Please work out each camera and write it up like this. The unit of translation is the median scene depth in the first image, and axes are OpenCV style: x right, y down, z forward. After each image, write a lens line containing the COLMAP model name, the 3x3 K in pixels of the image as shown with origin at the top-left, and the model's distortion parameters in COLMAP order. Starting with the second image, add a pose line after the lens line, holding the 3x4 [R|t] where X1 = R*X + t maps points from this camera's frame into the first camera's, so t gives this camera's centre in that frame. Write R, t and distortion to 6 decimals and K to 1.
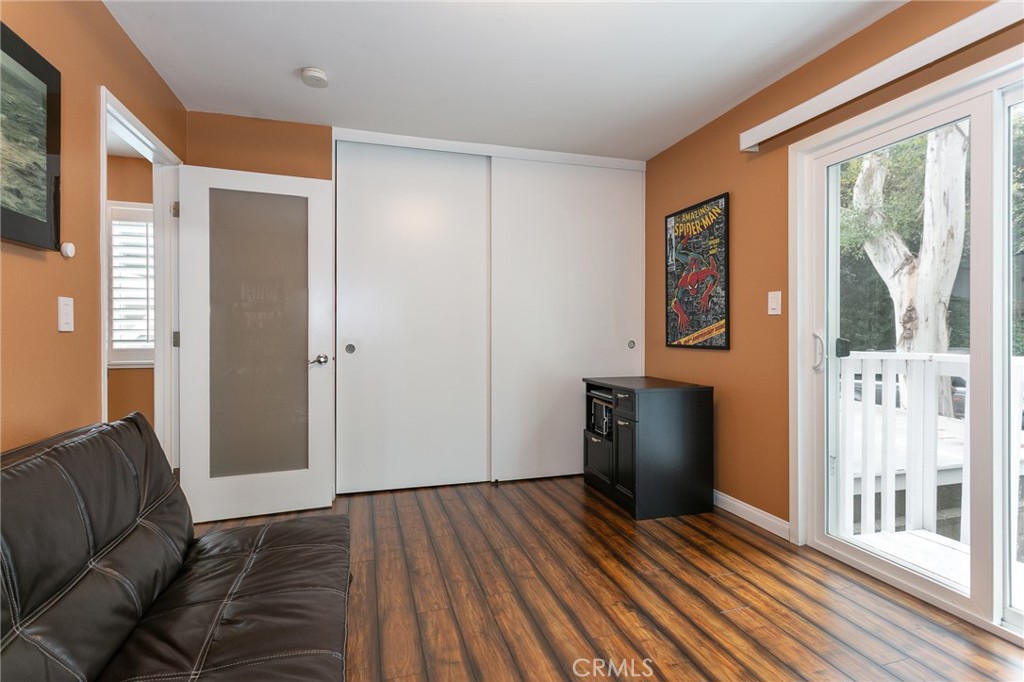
lens RADIAL K [[487.8, 0, 509.8], [0, 487.8, 337.3], [0, 0, 1]] dist [0.001572, 0.000498]
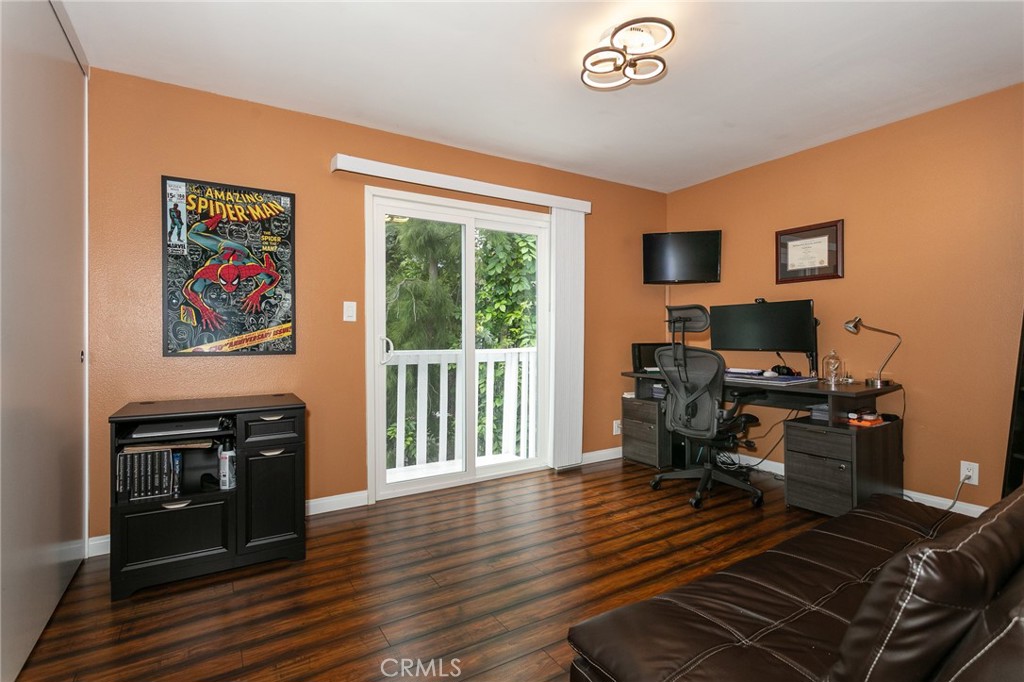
lens RADIAL K [[487.8, 0, 516.3], [0, 487.8, 339.5], [0, 0, 1]] dist [0.001572, 0.000498]
pose [[-0.263949, -0.012937, 0.964450, -0.571962], [0.007442, 0.999853, 0.015449, -0.014510], [-0.964508, 0.011255, -0.263814, 0.761428]]
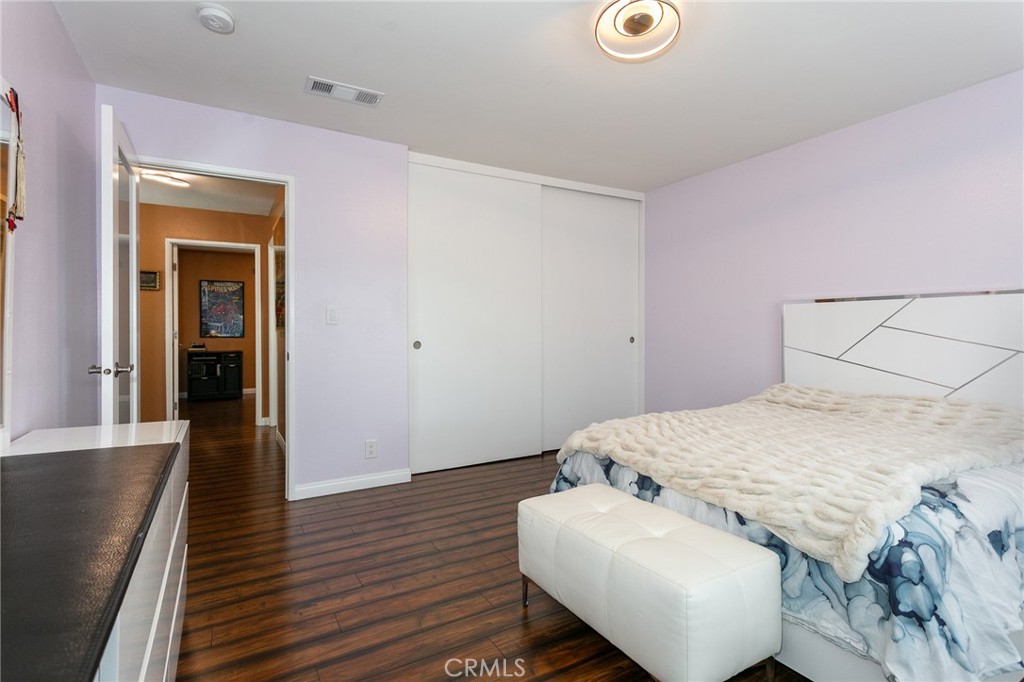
lens RADIAL K [[487.8, 0, 505.3], [0, 487.8, 332.5], [0, 0, 1]] dist [0.001572, 0.000498]
pose [[-0.225633, -0.000647, 0.974212, -2.422624], [0.011406, 0.999929, 0.003305, 0.003938], [-0.974146, 0.011857, -0.225610, 0.153964]]
